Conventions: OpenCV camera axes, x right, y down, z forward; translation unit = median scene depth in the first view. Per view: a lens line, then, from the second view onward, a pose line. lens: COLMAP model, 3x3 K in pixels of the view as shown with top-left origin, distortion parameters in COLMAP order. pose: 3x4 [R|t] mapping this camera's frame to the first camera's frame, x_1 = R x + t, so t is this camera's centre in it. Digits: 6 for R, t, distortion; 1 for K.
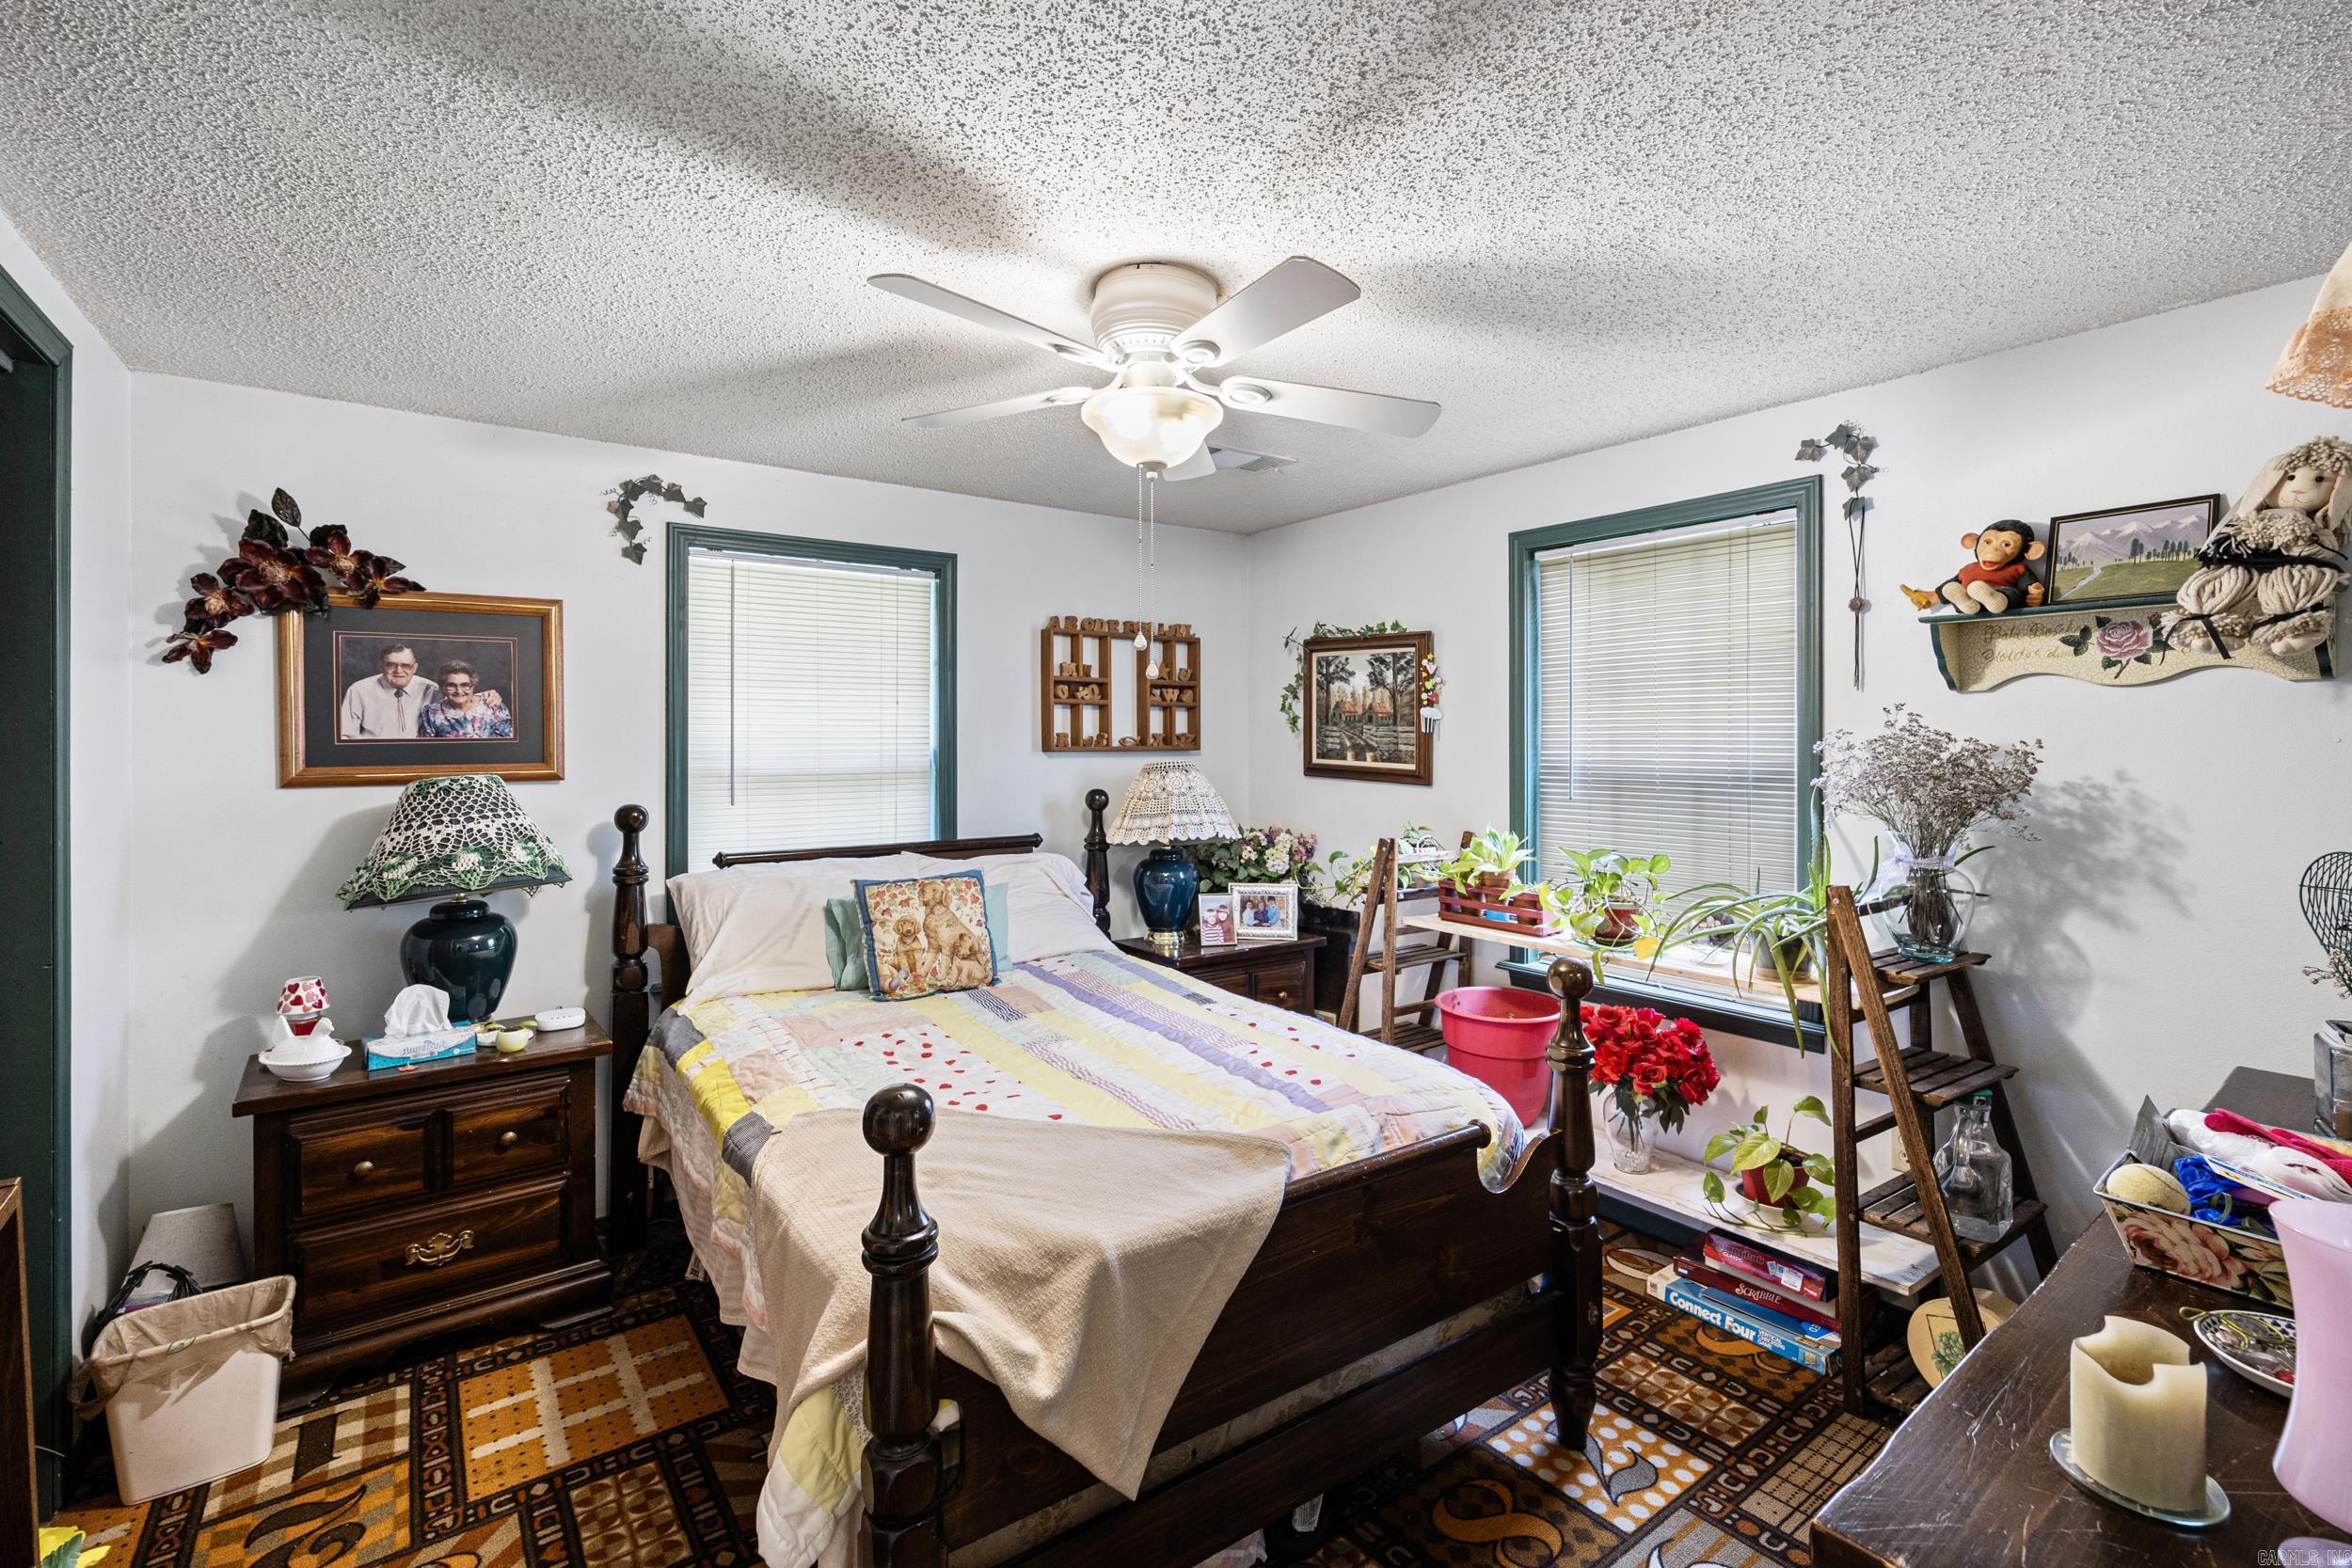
lens RADIAL K [[1070.3, 0, 1186.7], [0, 1070.3, 747.2], [0, 0, 1]] dist [-0.013748, -0.000610]
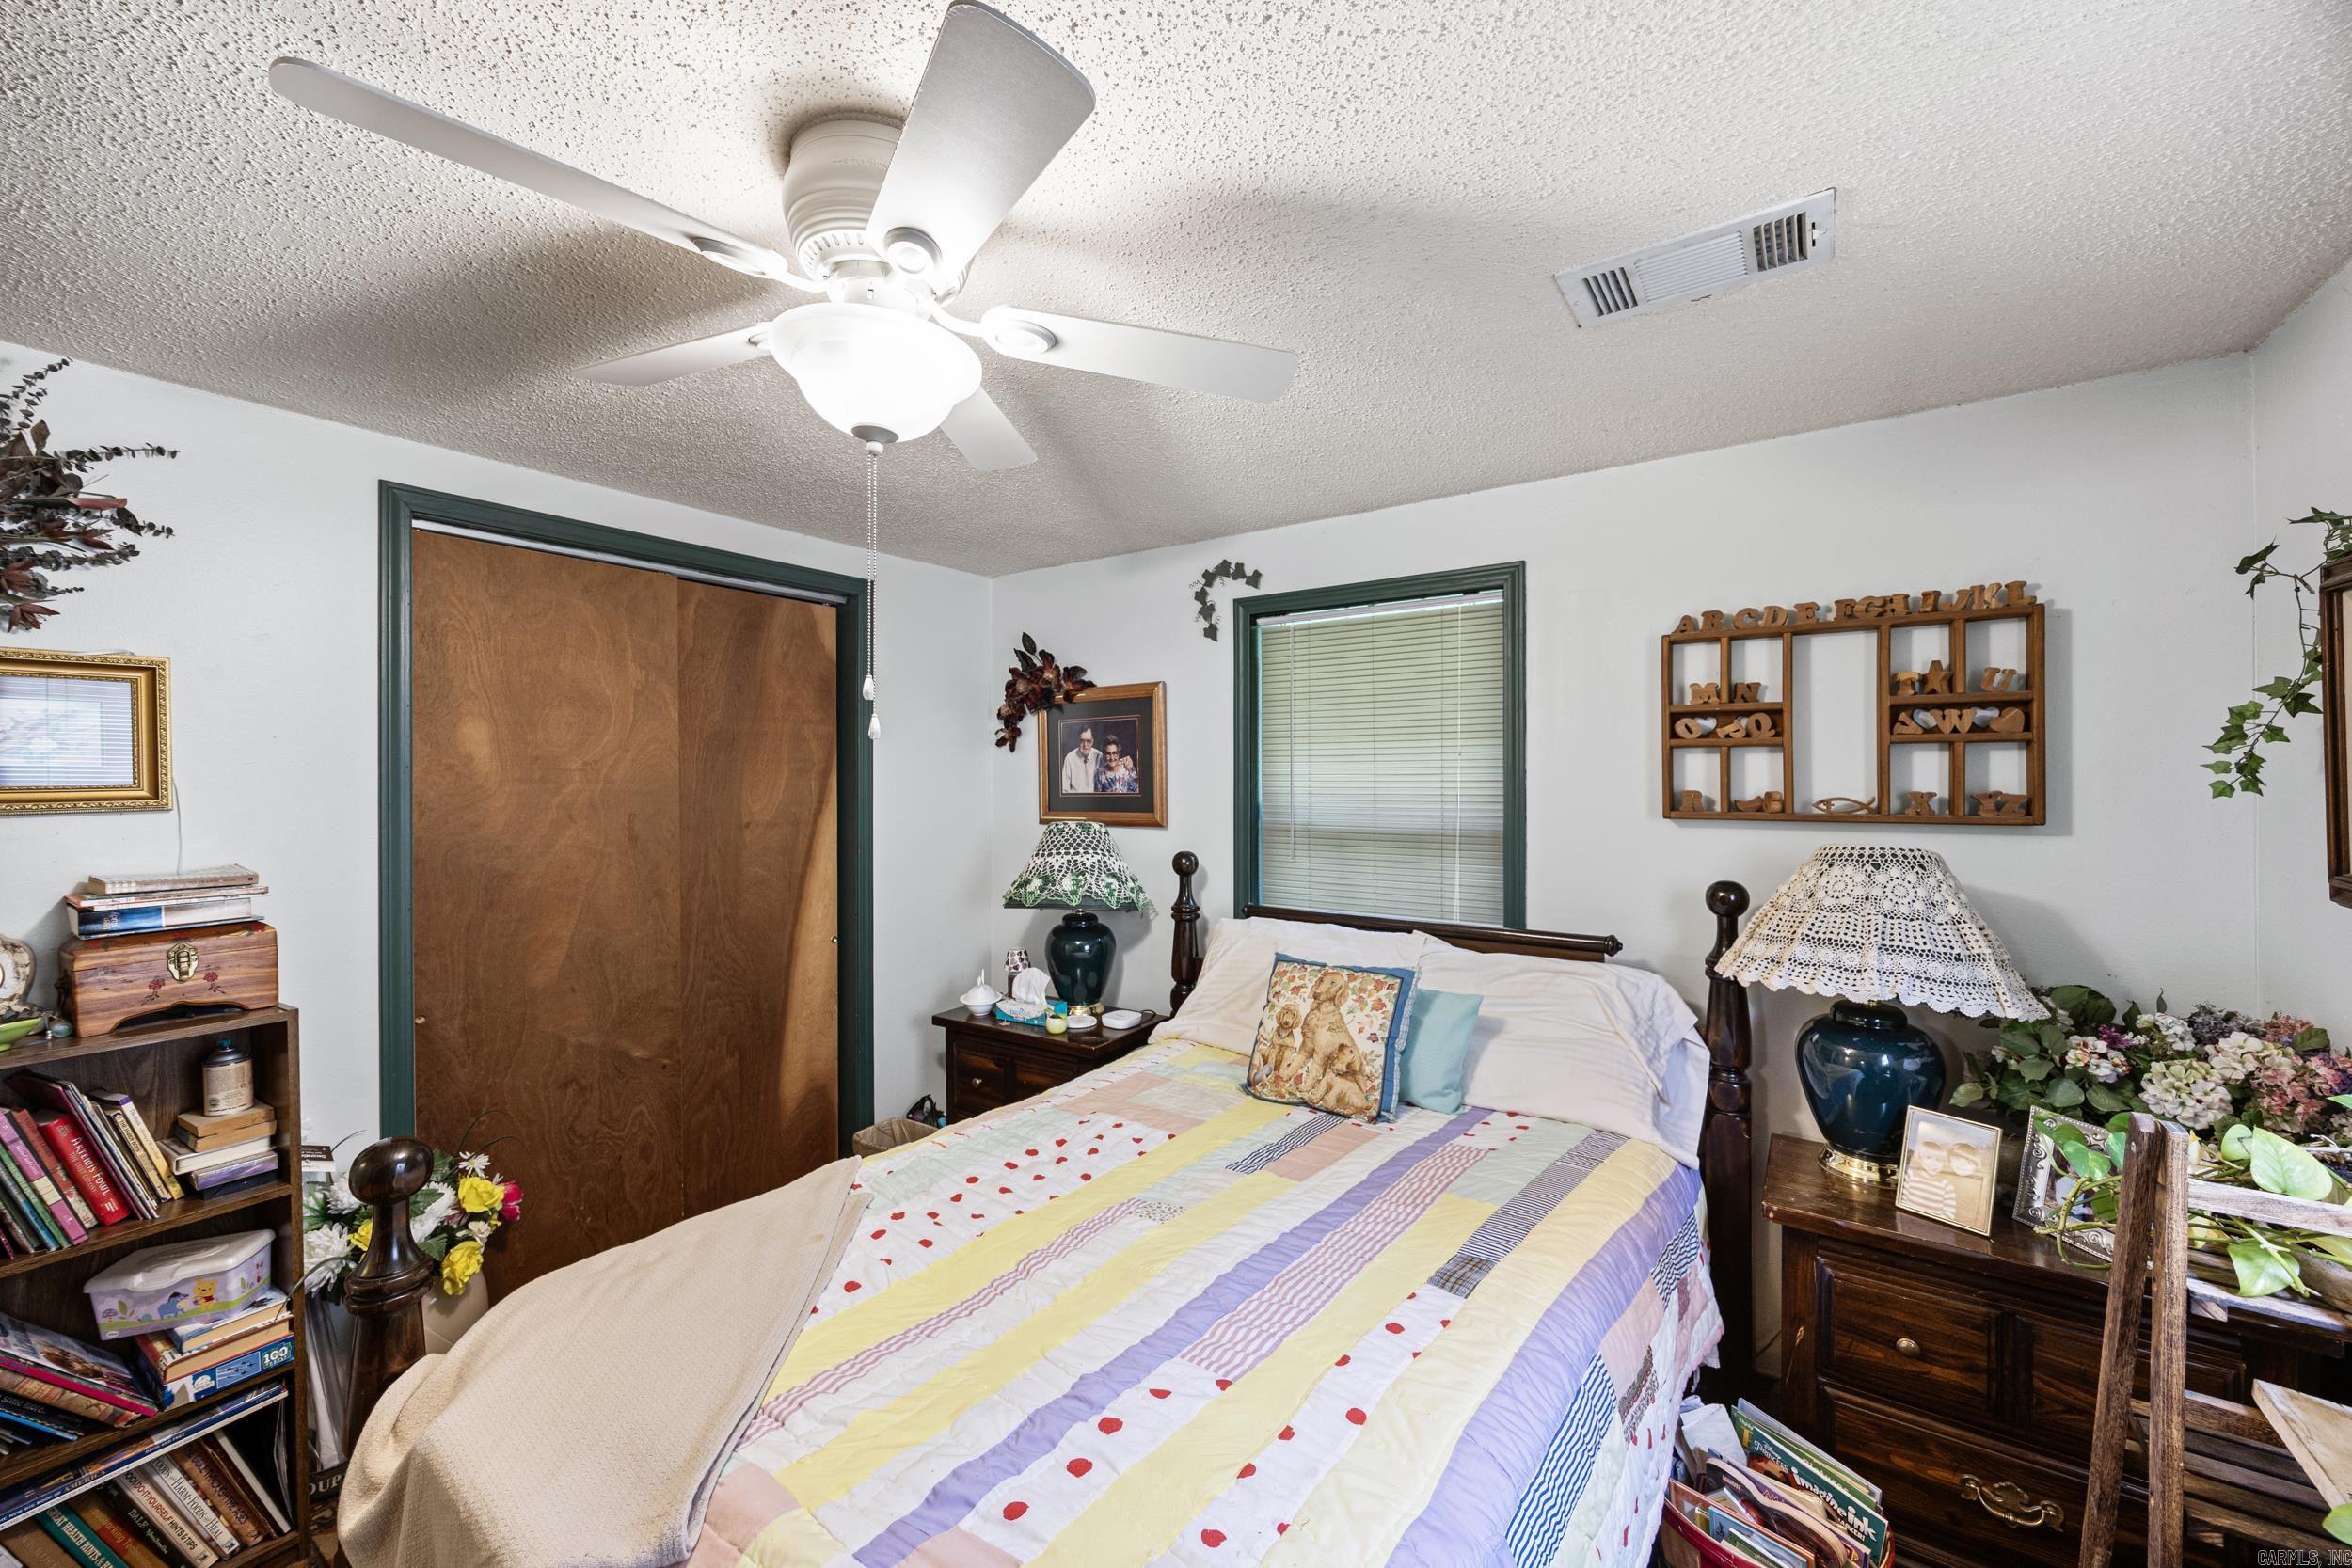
lens RADIAL K [[894.8, 0, 1188.9], [0, 894.8, 784.6], [0, 0, 1]] dist [-0.003712, -0.000032]
pose [[0.315368, 0.010572, -0.948910, 0.391179], [-0.001342, 0.999942, 0.010695, -0.028424], [0.948968, -0.002100, 0.315364, 0.674228]]
